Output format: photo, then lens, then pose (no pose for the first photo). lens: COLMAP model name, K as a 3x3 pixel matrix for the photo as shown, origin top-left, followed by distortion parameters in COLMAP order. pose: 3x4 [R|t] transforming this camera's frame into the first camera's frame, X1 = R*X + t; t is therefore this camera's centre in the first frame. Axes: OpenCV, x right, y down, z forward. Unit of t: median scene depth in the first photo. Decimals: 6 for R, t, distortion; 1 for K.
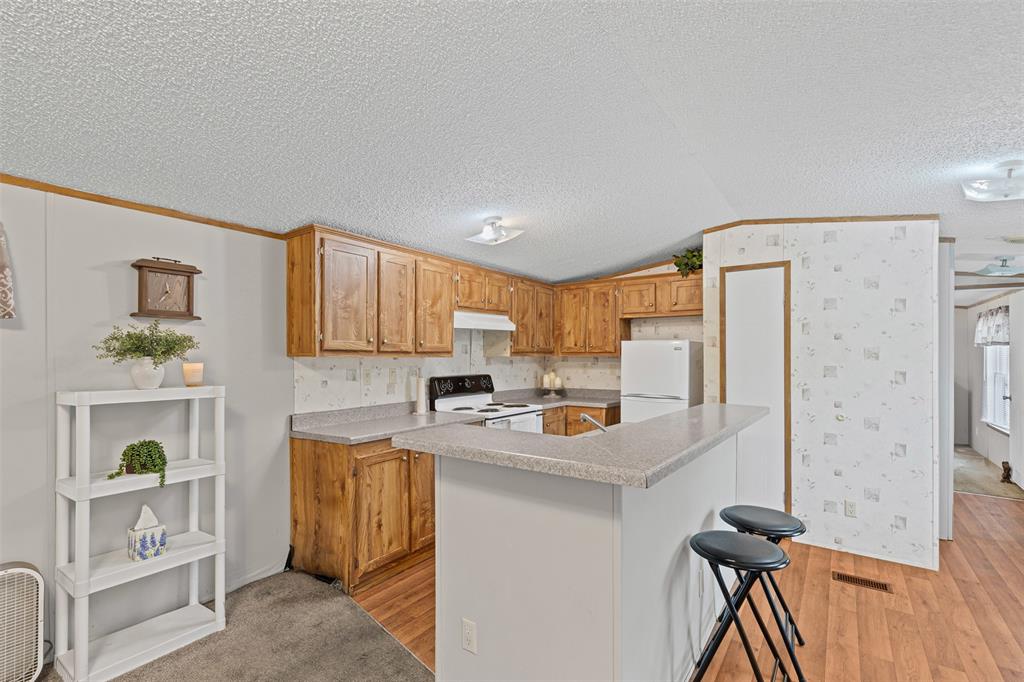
lens RADIAL K [[457.0, 0, 517.1], [0, 457.0, 350.3], [0, 0, 1]] dist [0.000198, -0.000195]
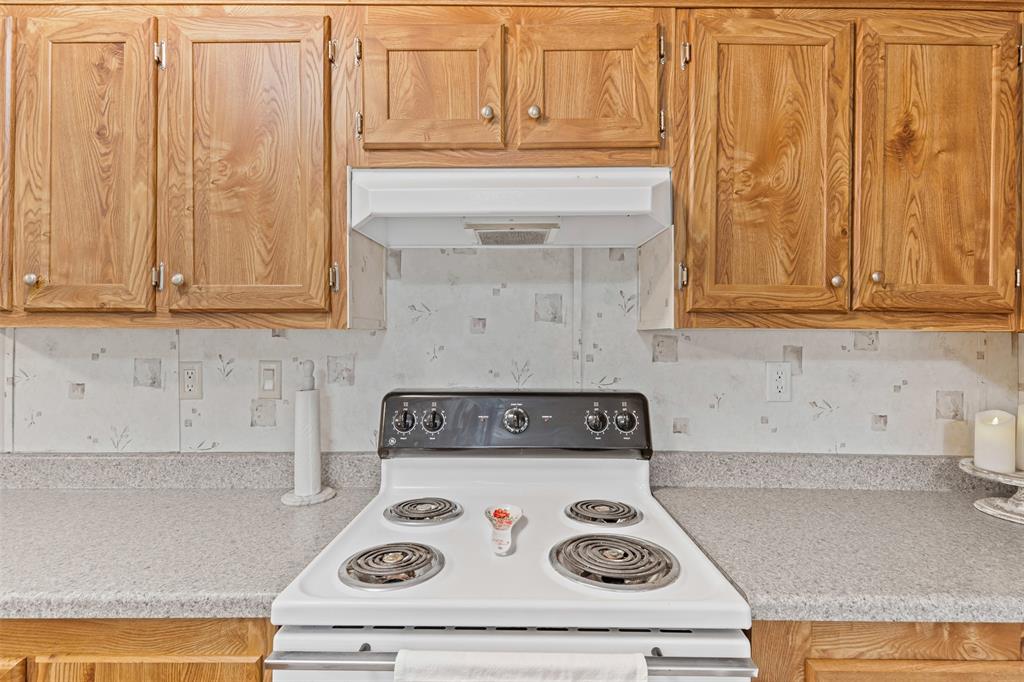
lens RADIAL K [[457.0, 0, 512.3], [0, 457.0, 337.4], [0, 0, 1]] dist [0.000198, -0.000195]
pose [[0.576367, -0.003464, -0.817184, 0.156039], [0.003850, 0.999991, -0.001524, 0.021053], [0.817182, -0.002268, 0.576375, 0.917595]]
